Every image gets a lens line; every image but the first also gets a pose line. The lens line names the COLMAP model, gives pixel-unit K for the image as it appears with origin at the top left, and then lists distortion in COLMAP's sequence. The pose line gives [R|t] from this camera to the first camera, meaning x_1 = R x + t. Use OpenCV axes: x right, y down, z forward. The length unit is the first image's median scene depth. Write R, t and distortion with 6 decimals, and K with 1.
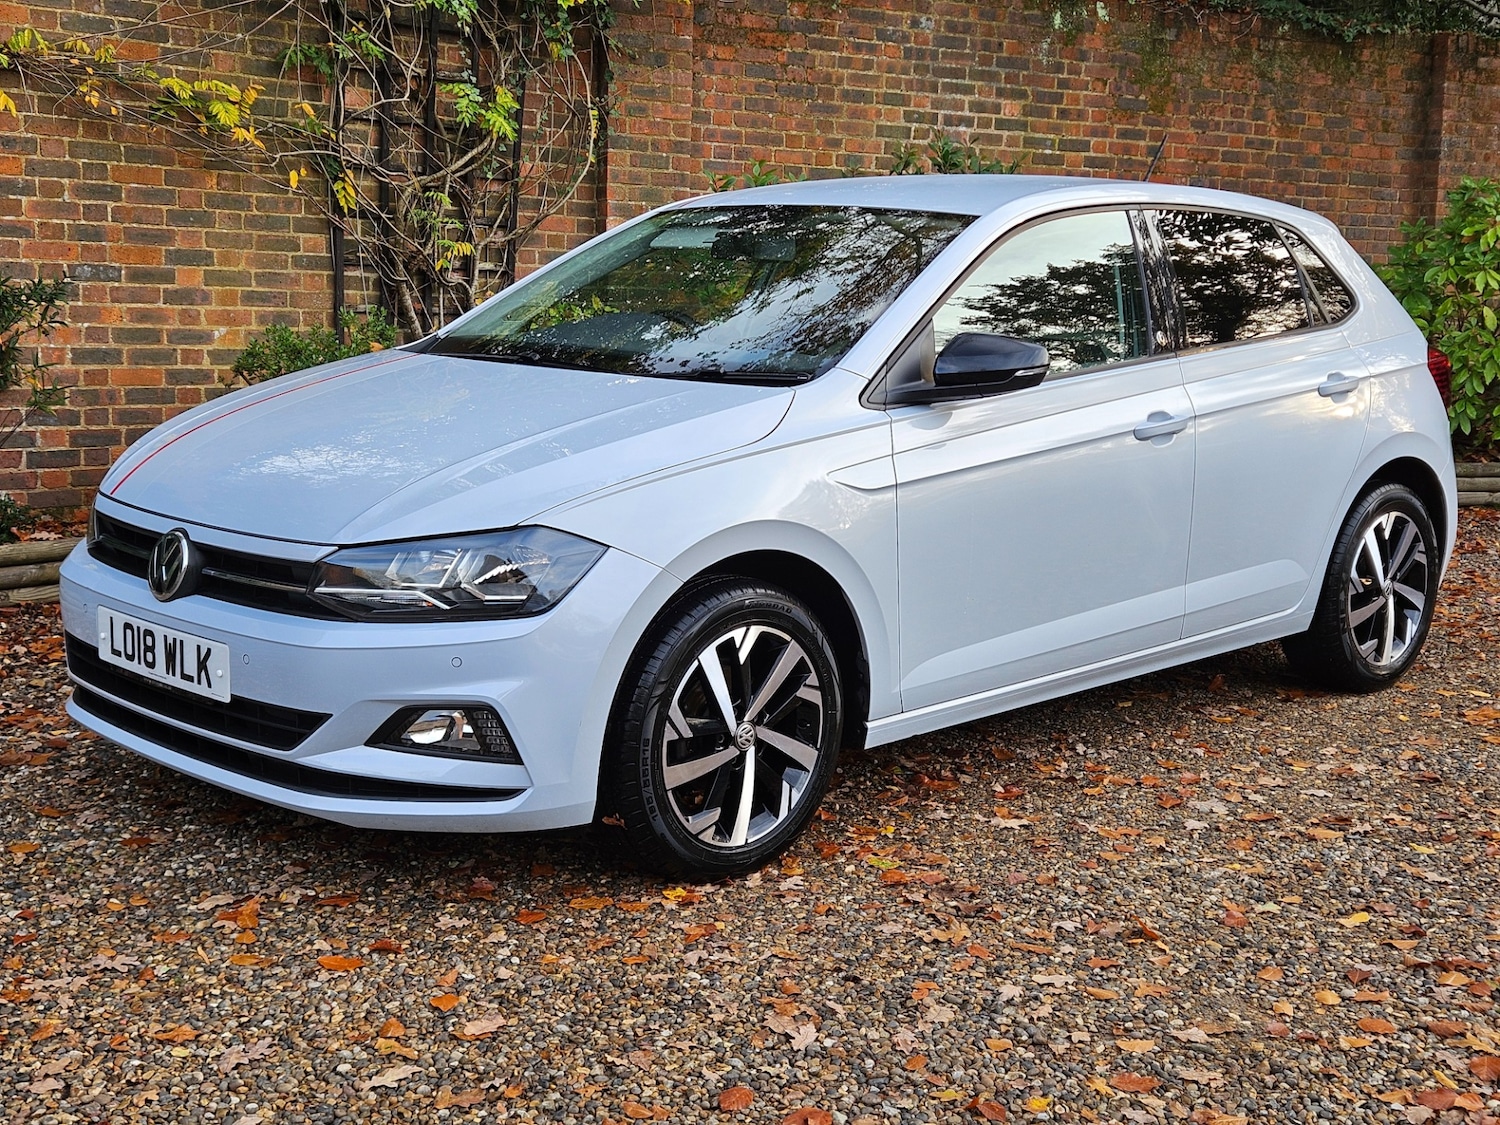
lens RADIAL K [[1992.2, 0, 753.4], [0, 1992.2, 557.2], [0, 0, 1]] dist [0.083958, -0.042109]
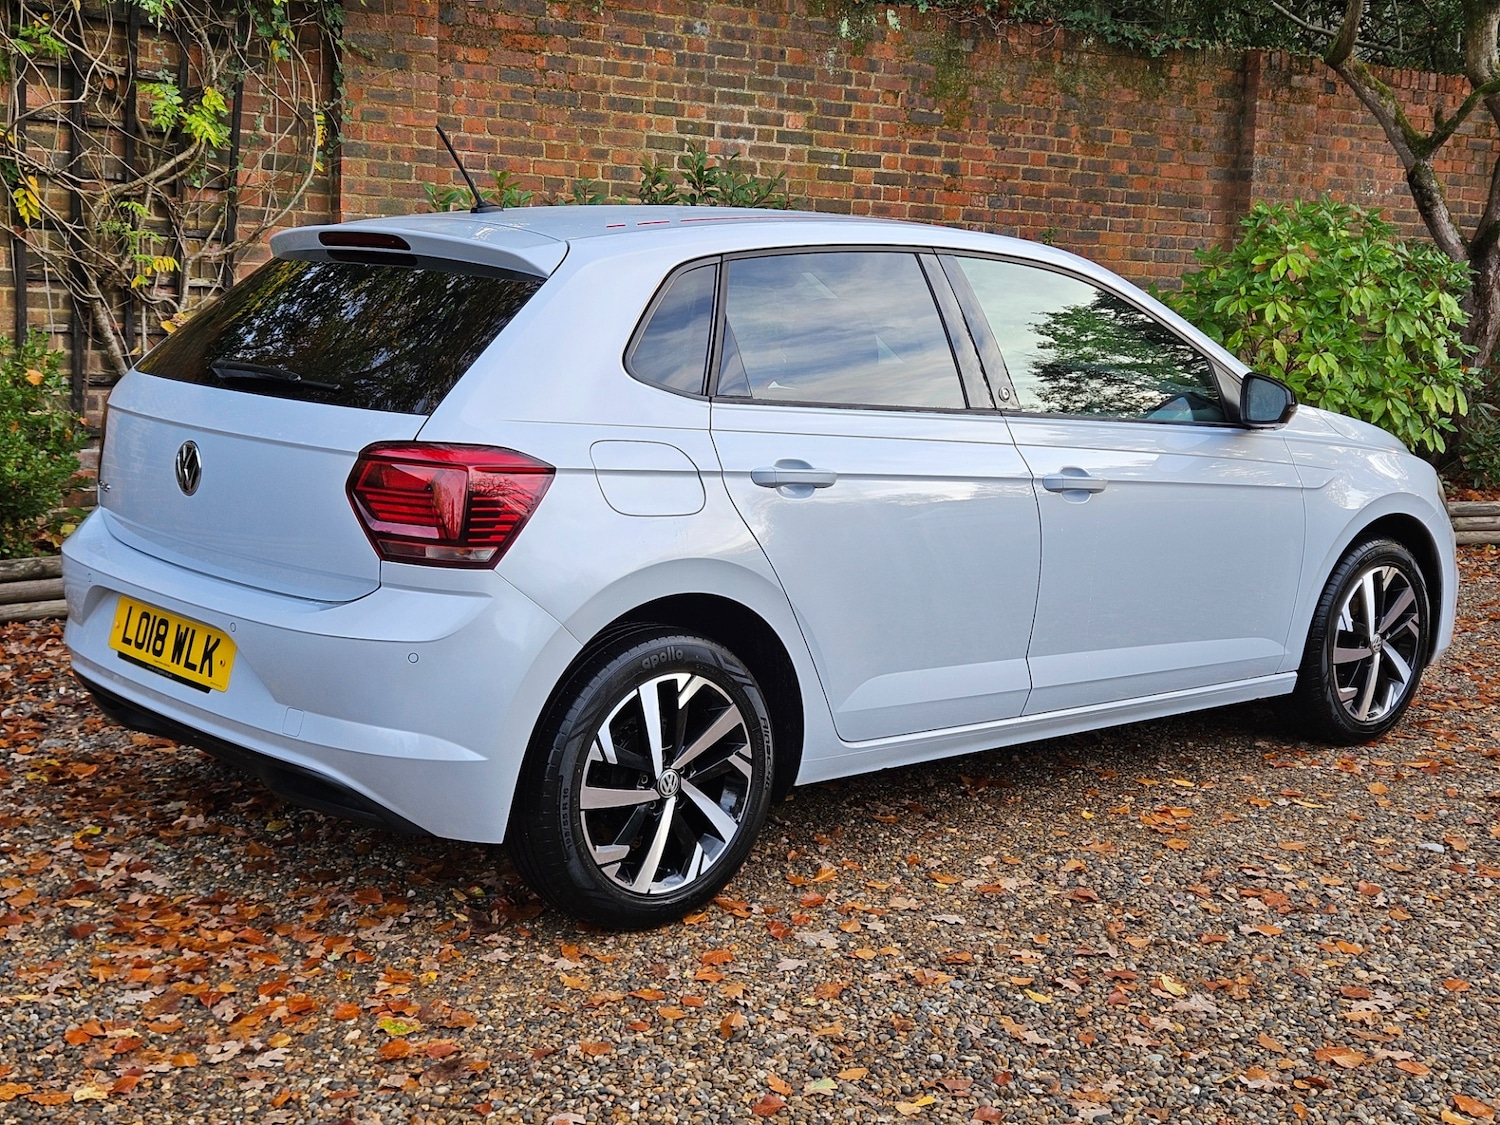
lens RADIAL K [[1992.2, 0, 753.4], [0, 1992.2, 557.2], [0, 0, 1]] dist [0.083958, -0.042109]
pose [[0.999102, 0.007180, 0.041768, 0.083773], [-0.007261, 0.999972, 0.001807, -0.022782], [-0.041754, -0.002108, 0.999126, 0.066689]]
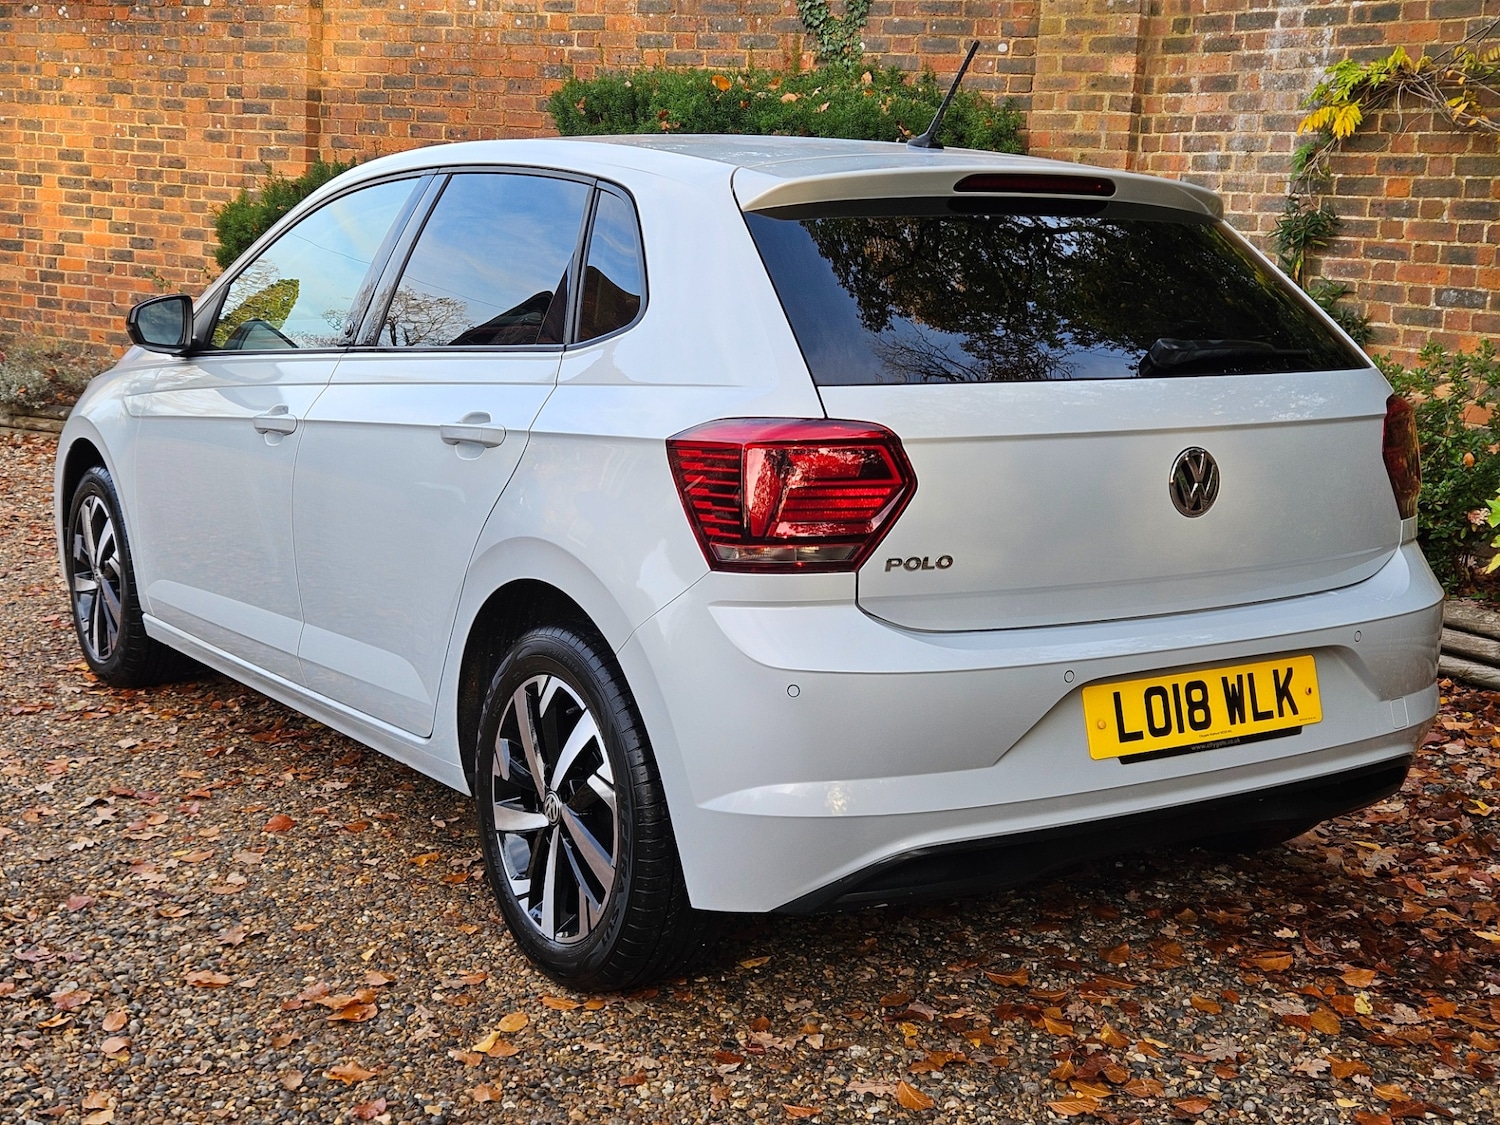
lens RADIAL K [[1995.7, 0, 753.3], [0, 1995.7, 537.5], [0, 0, 1]] dist [0.075600, -0.002773]
pose [[-0.186419, 0.123231, -0.974711, 0.560055], [-0.182584, 0.970474, 0.157616, -0.105090], [0.965355, 0.207349, -0.158414, 0.741009]]
